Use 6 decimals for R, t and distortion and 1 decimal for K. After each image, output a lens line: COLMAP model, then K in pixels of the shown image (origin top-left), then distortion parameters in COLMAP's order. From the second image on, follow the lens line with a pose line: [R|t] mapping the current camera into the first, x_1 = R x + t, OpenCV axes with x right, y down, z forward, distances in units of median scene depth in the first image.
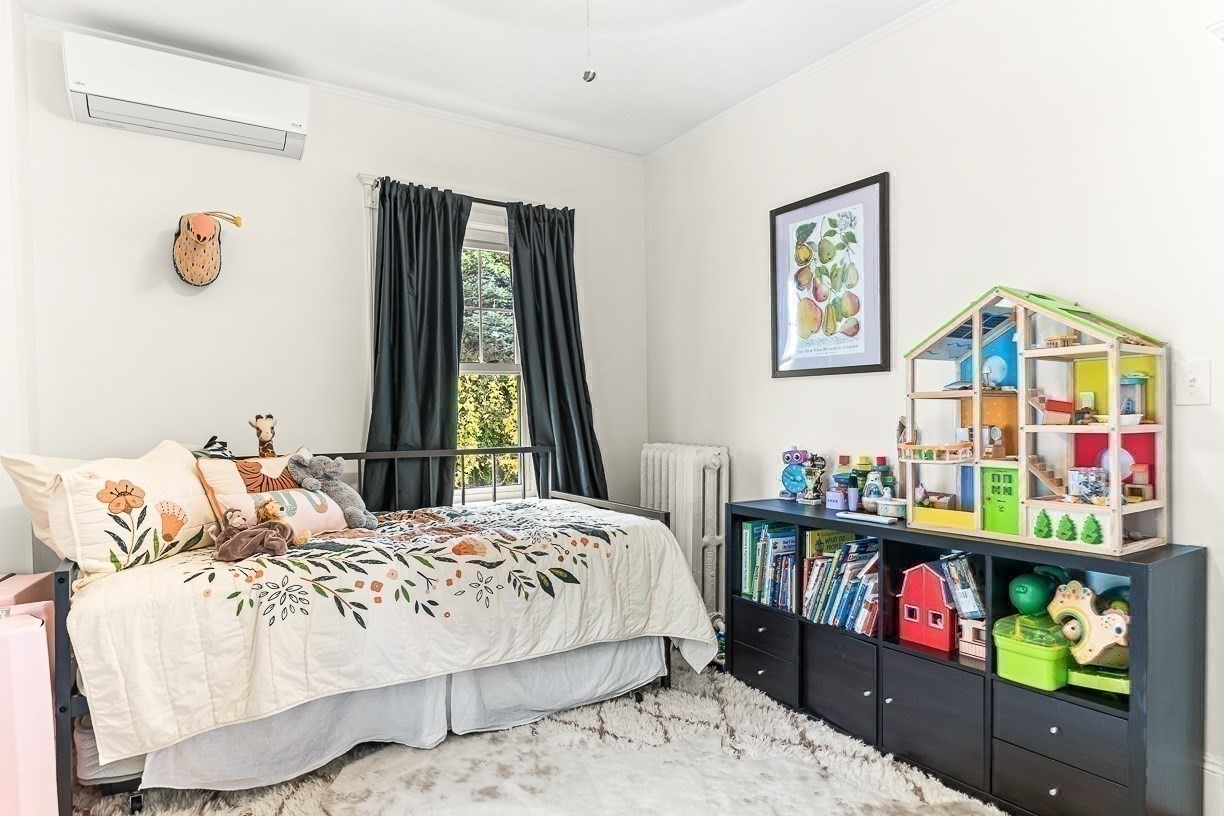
lens RADIAL K [[694.4, 0, 615.4], [0, 694.4, 408.2], [0, 0, 1]] dist [0.001203, -0.000511]
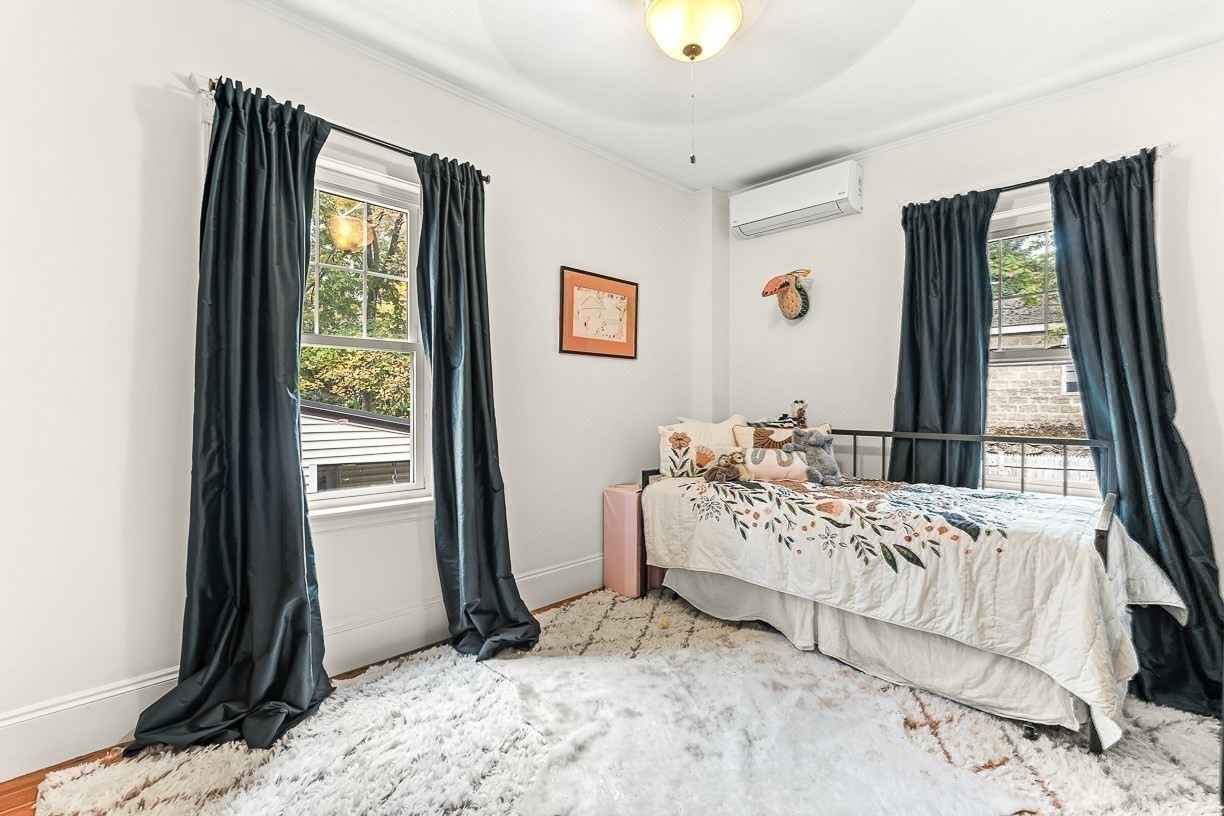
lens RADIAL K [[538.9, 0, 614.2], [0, 538.9, 402.2], [0, 0, 1]] dist [-0.002406, 0.000796]
pose [[0.228717, 0.006077, -0.973474, 0.627109], [-0.002170, 0.999981, 0.005732, 0.007662], [0.973491, 0.000801, 0.228726, 0.395142]]
